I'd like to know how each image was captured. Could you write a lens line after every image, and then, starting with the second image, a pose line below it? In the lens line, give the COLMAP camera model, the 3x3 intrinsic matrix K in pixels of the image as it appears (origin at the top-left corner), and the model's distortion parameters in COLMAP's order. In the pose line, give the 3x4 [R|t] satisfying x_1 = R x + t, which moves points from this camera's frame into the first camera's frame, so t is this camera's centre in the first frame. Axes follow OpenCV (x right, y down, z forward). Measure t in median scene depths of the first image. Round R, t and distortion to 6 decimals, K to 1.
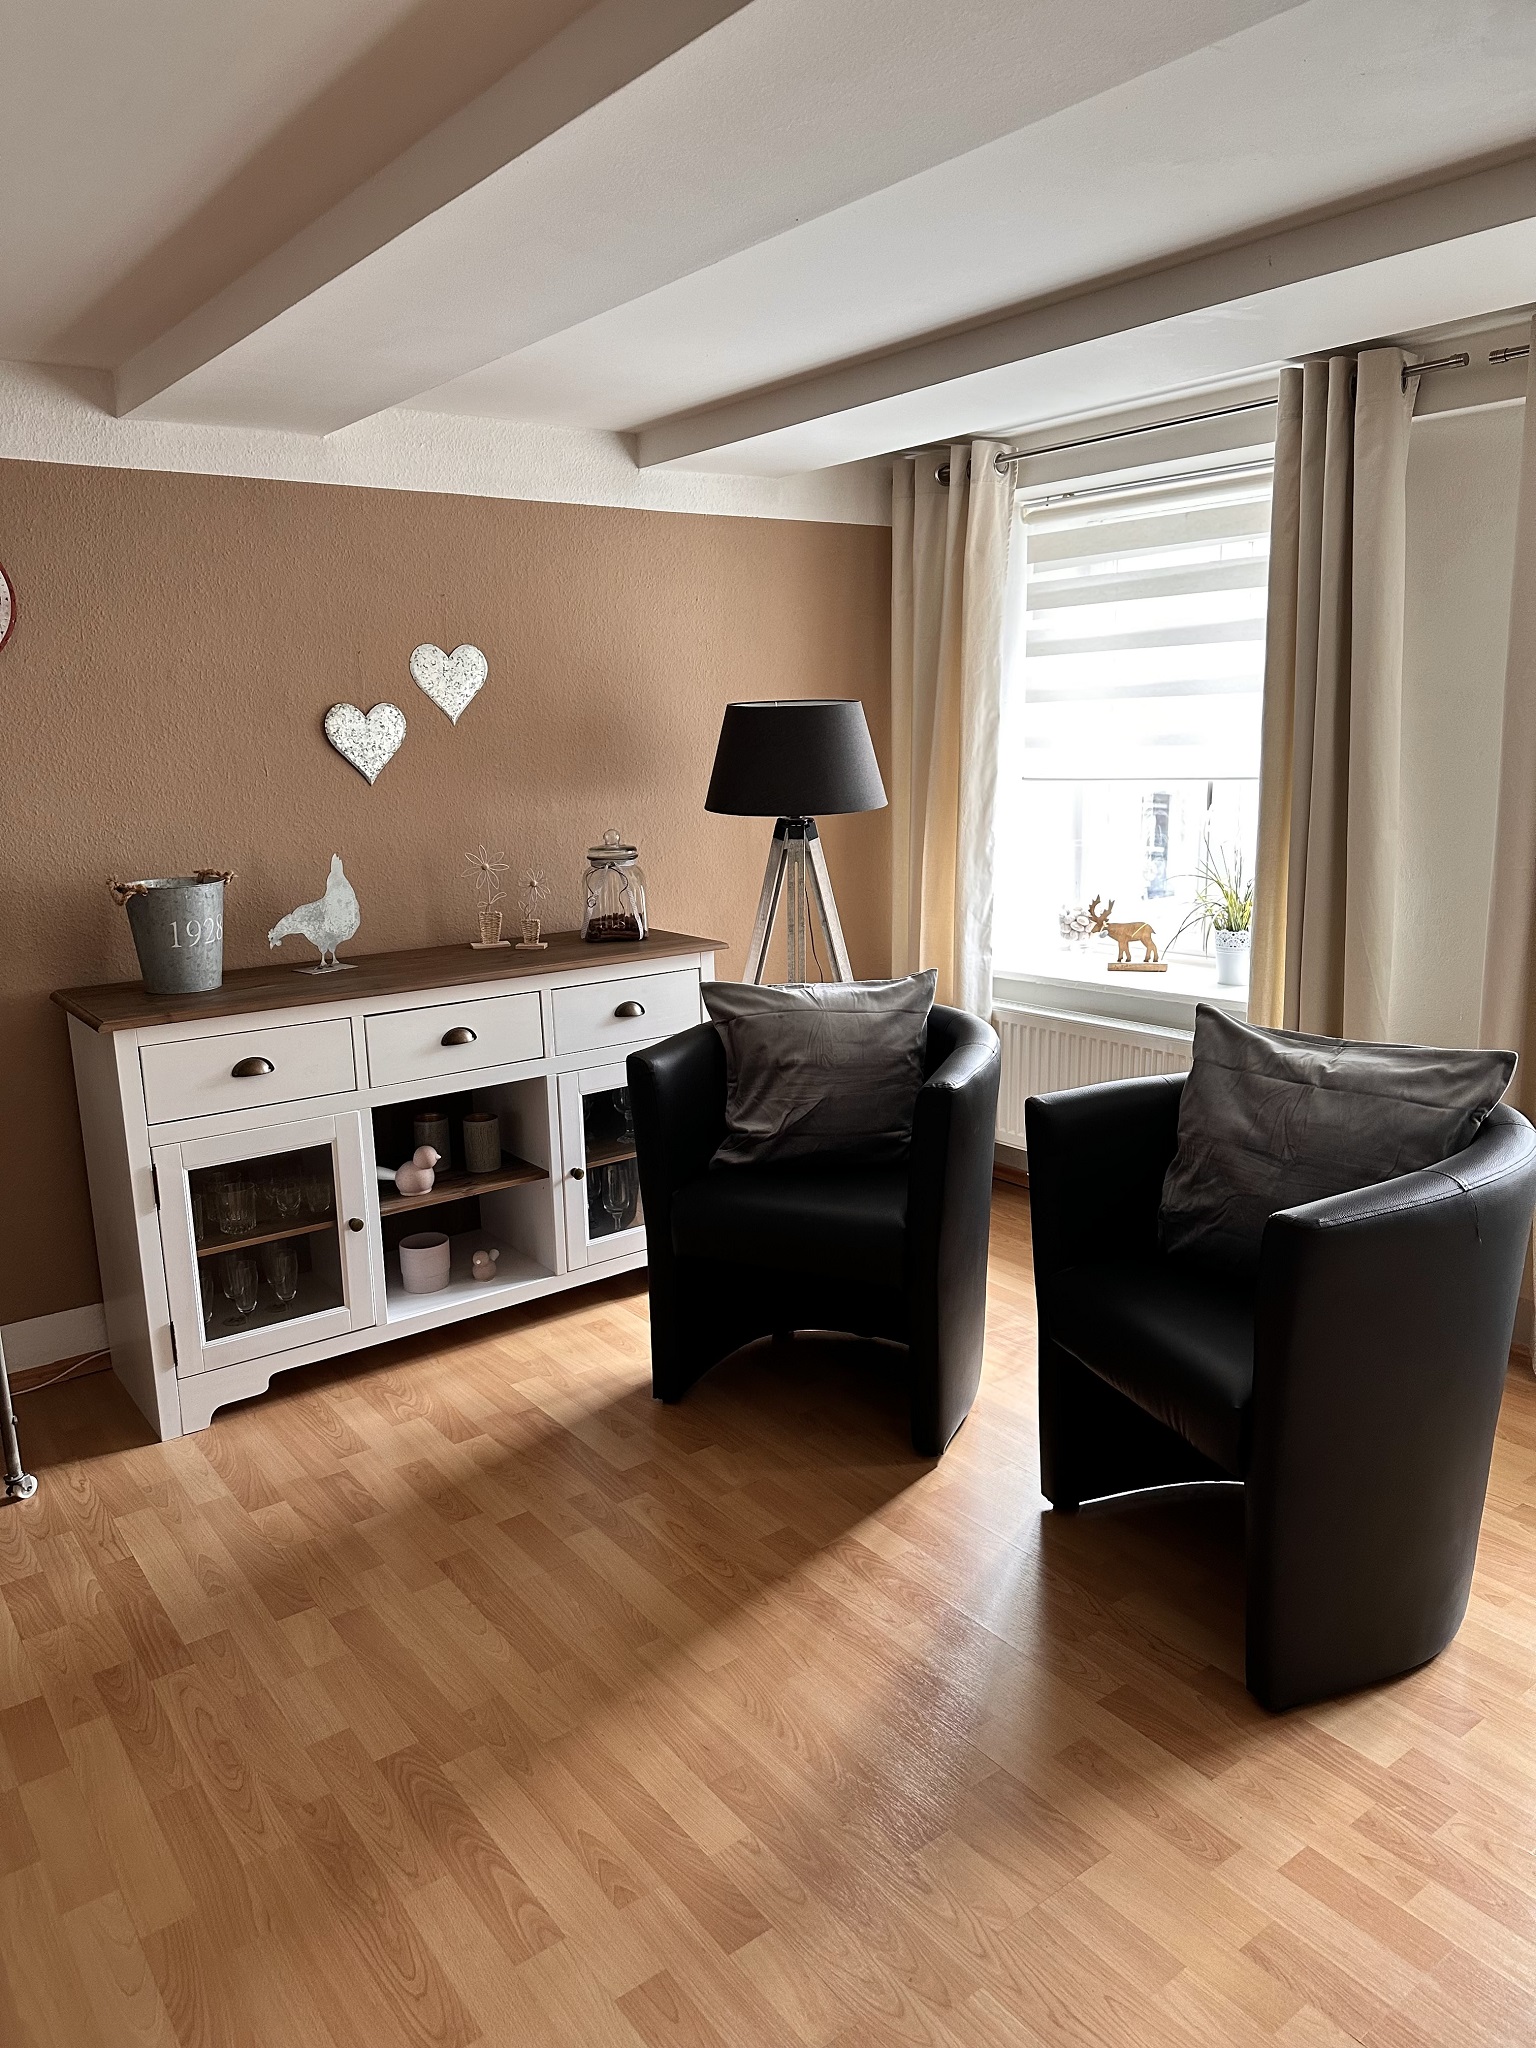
lens RADIAL K [[1432.7, 0, 768.0], [0, 1432.7, 1024.0], [0, 0, 1]] dist [0.214296, -0.413598]
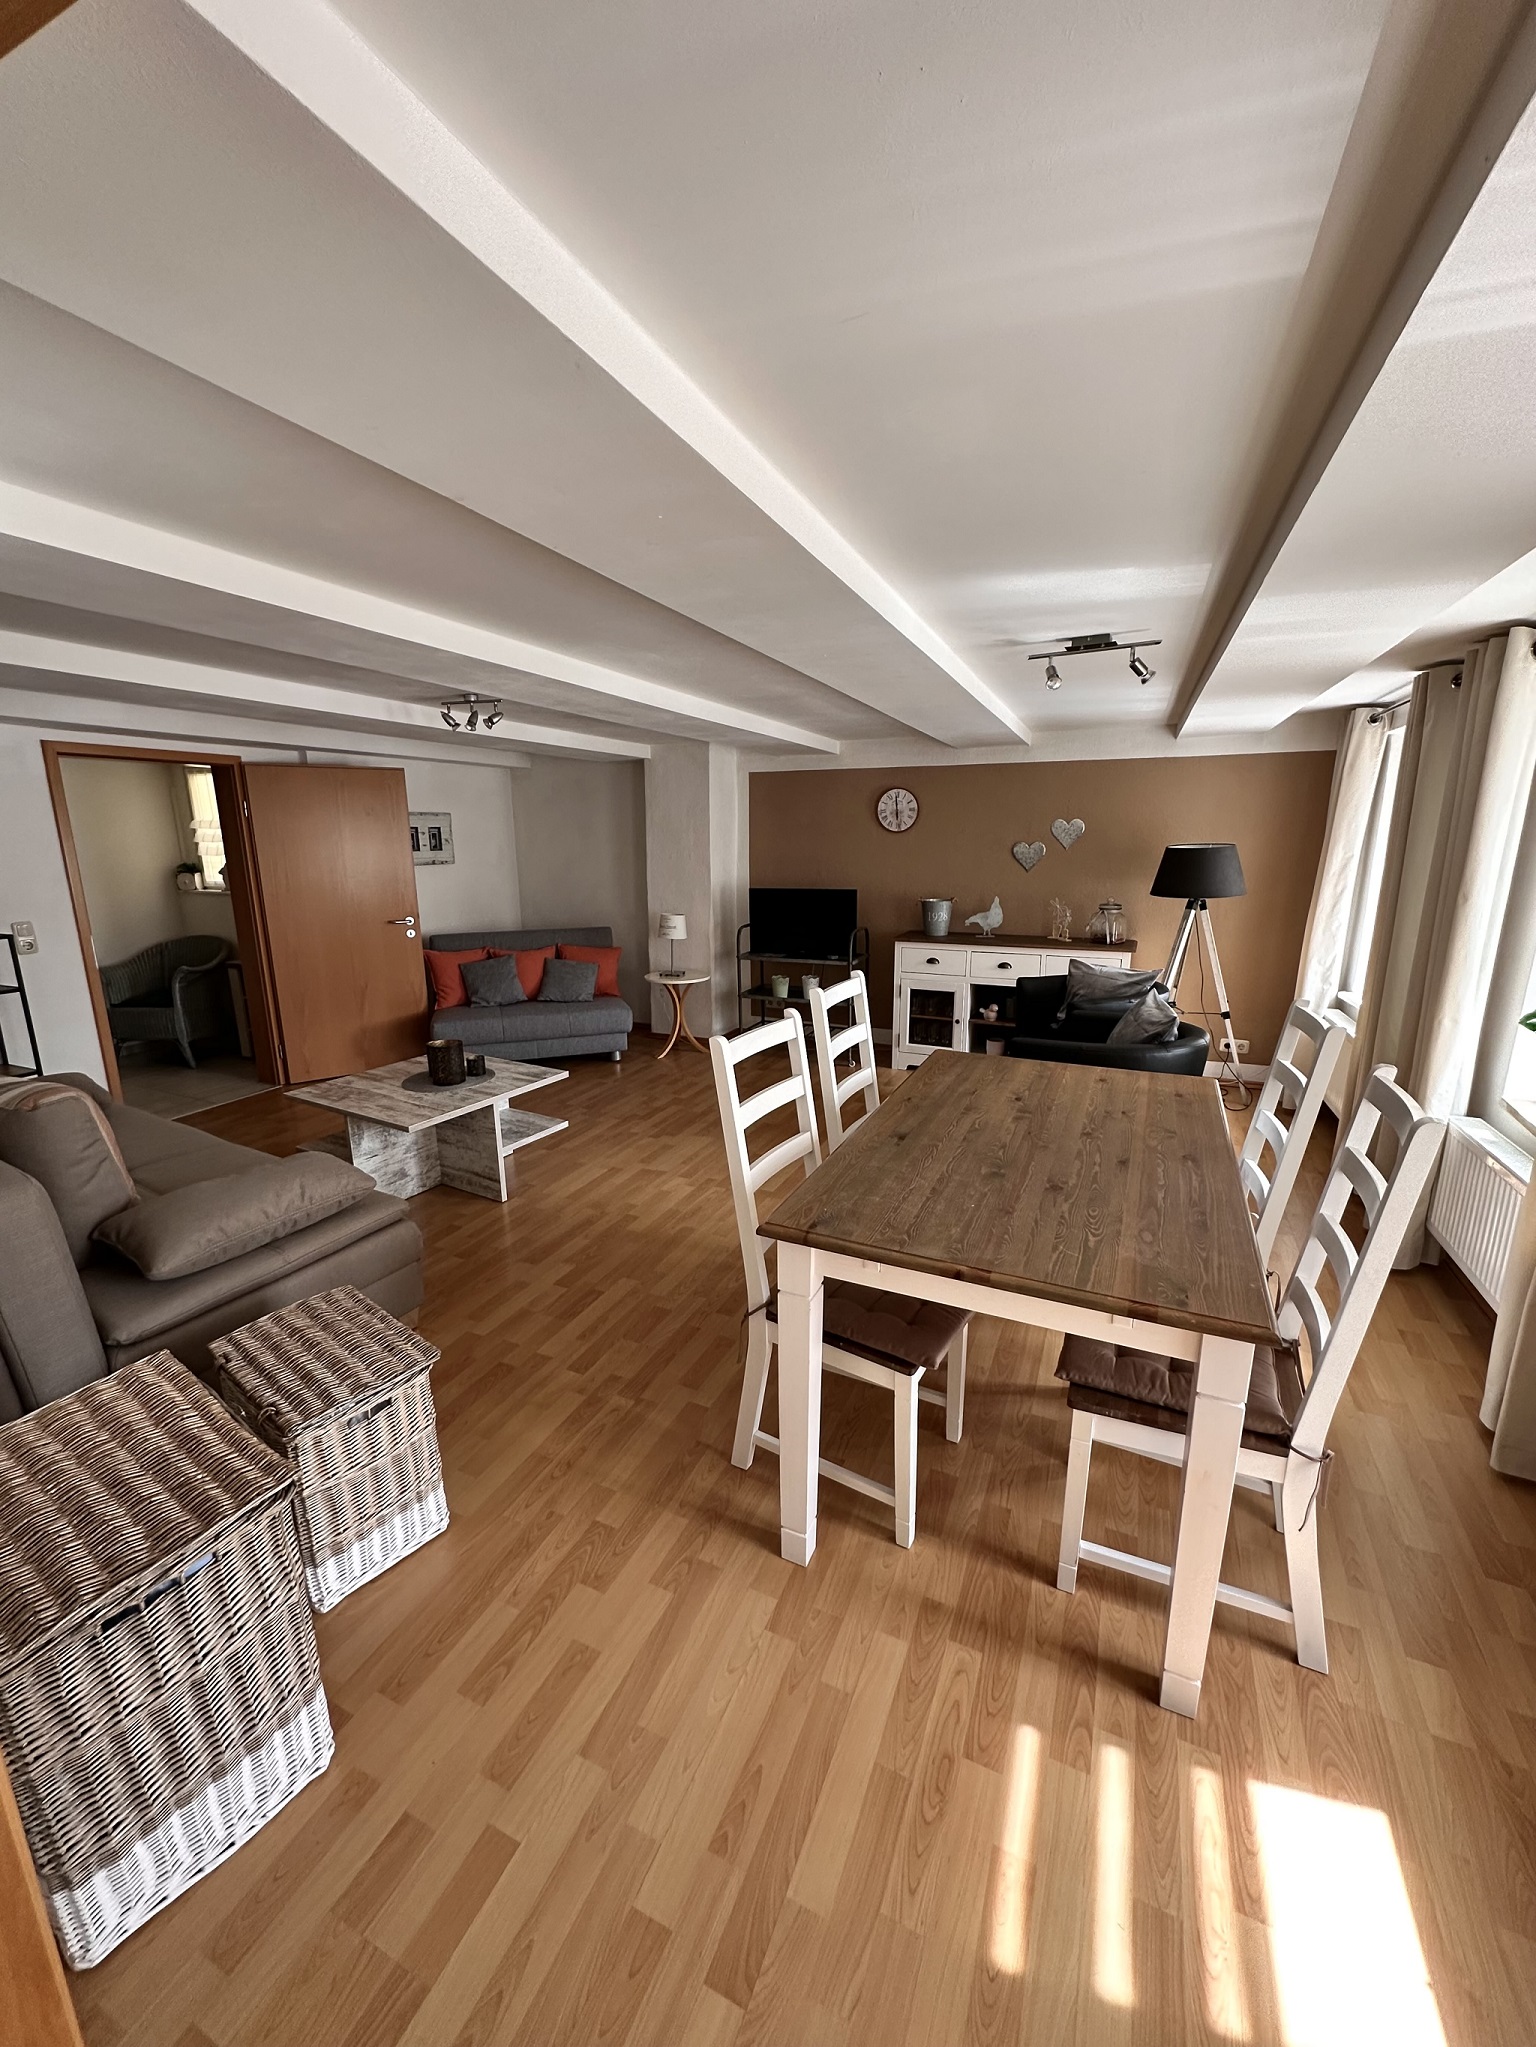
lens RADIAL K [[816.6, 0, 768.0], [0, 816.6, 1023.5], [0, 0, 1]] dist [-0.000246, -0.000013]
pose [[0.484798, 0.220948, -0.846258, 0.907908], [-0.183525, 0.971723, 0.148568, -0.032084], [0.855154, 0.083284, 0.511639, -0.165787]]
